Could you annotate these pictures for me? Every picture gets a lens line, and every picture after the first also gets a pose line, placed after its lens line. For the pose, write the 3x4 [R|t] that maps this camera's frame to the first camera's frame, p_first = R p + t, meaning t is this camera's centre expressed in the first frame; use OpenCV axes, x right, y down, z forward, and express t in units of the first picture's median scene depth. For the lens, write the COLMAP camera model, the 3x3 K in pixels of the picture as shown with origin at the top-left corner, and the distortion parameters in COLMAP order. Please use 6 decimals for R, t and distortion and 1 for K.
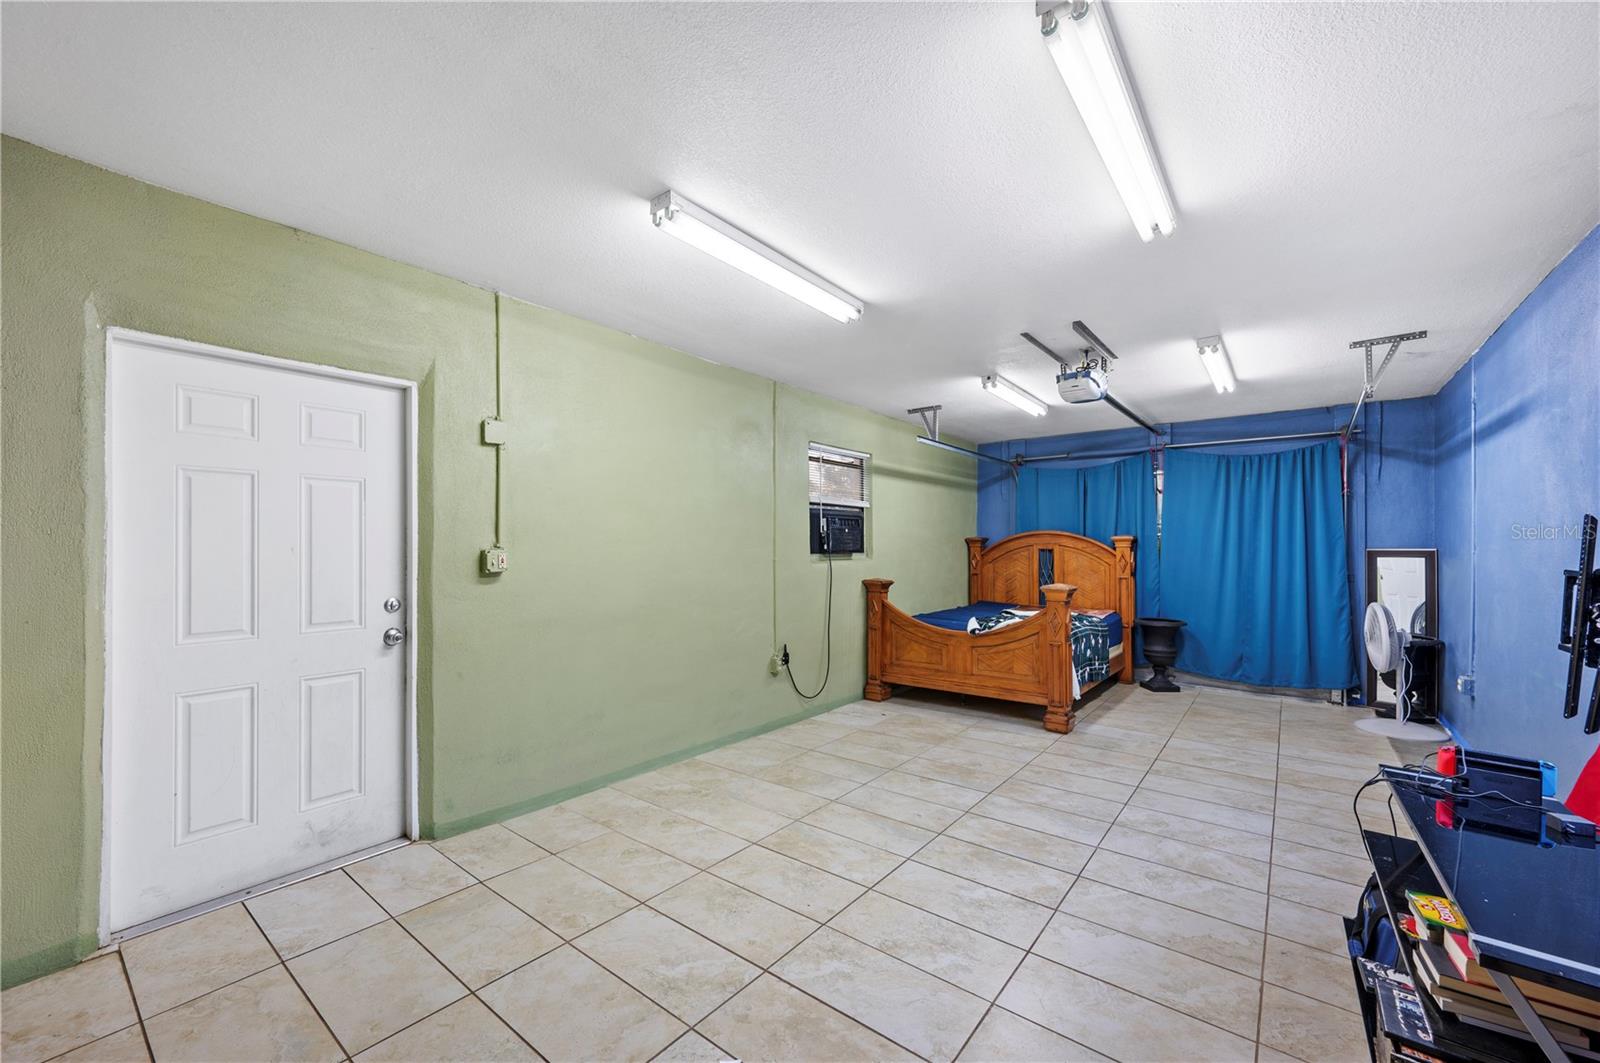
lens RADIAL K [[630.1, 0, 800.3], [0, 630.1, 546.5], [0, 0, 1]] dist [0.004081, 0.000366]
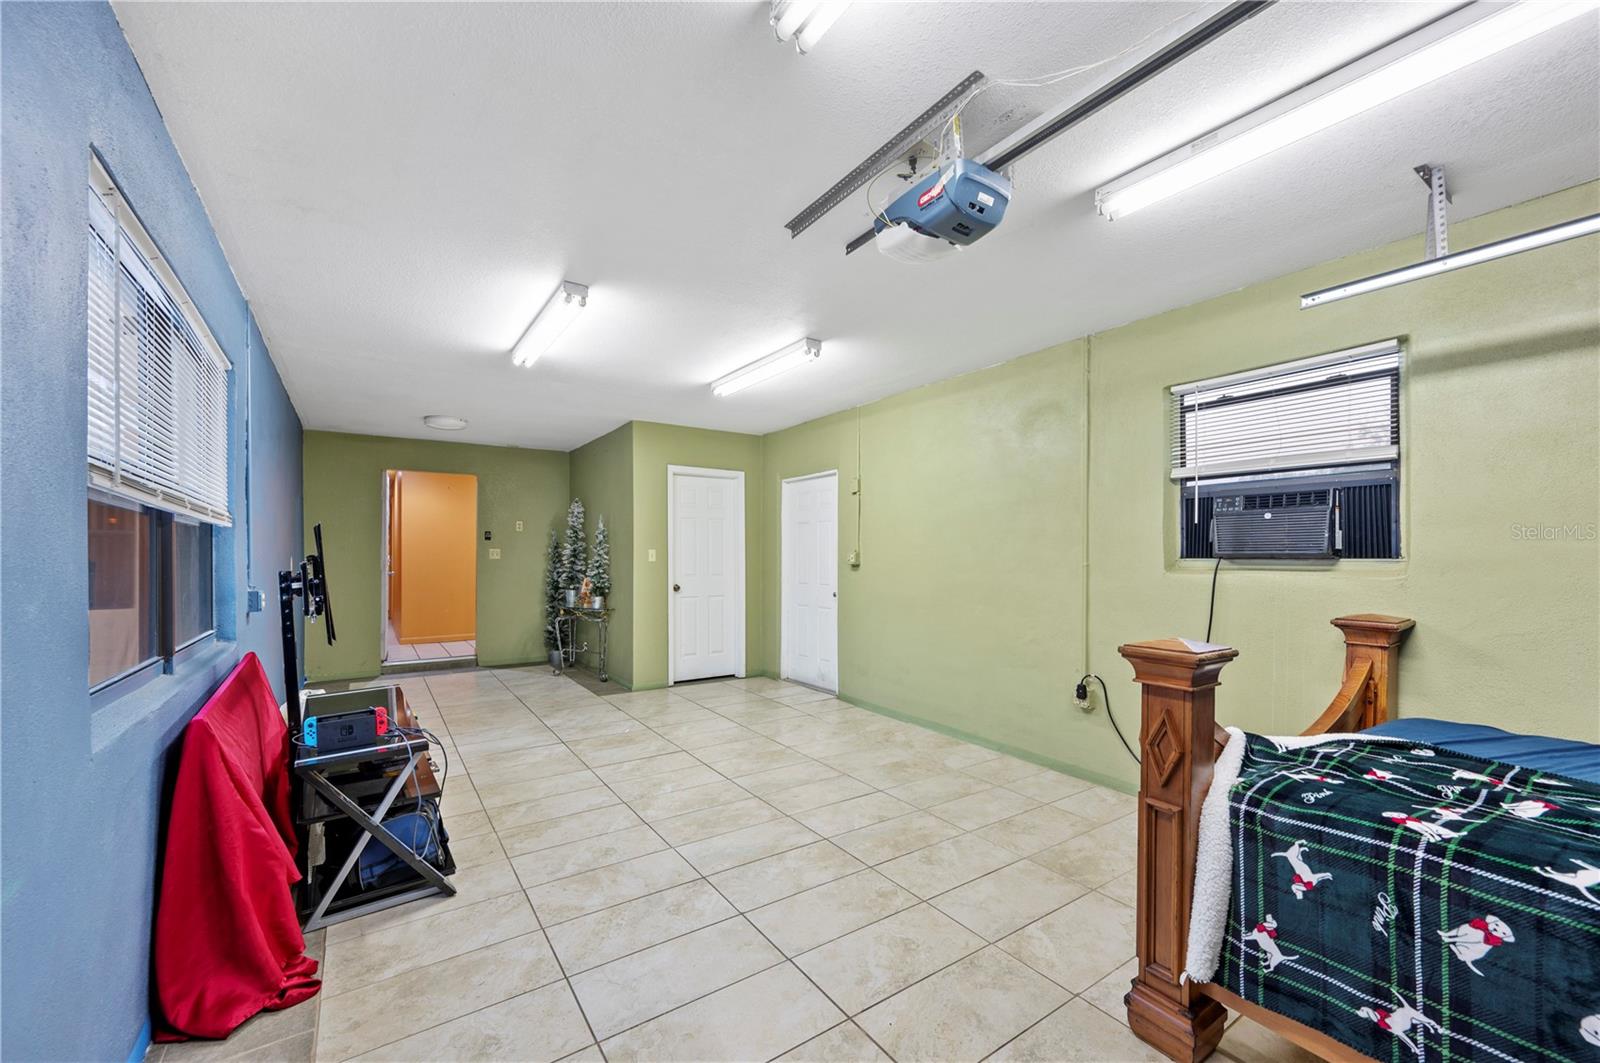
lens RADIAL K [[630.1, 0, 800.3], [0, 630.1, 546.5], [0, 0, 1]] dist [0.004081, 0.000366]
pose [[-0.293038, -0.014914, -0.955985, 1.079381], [-0.001893, 0.999885, -0.015019, 0.015568], [0.956099, -0.002591, -0.293032, 1.174609]]
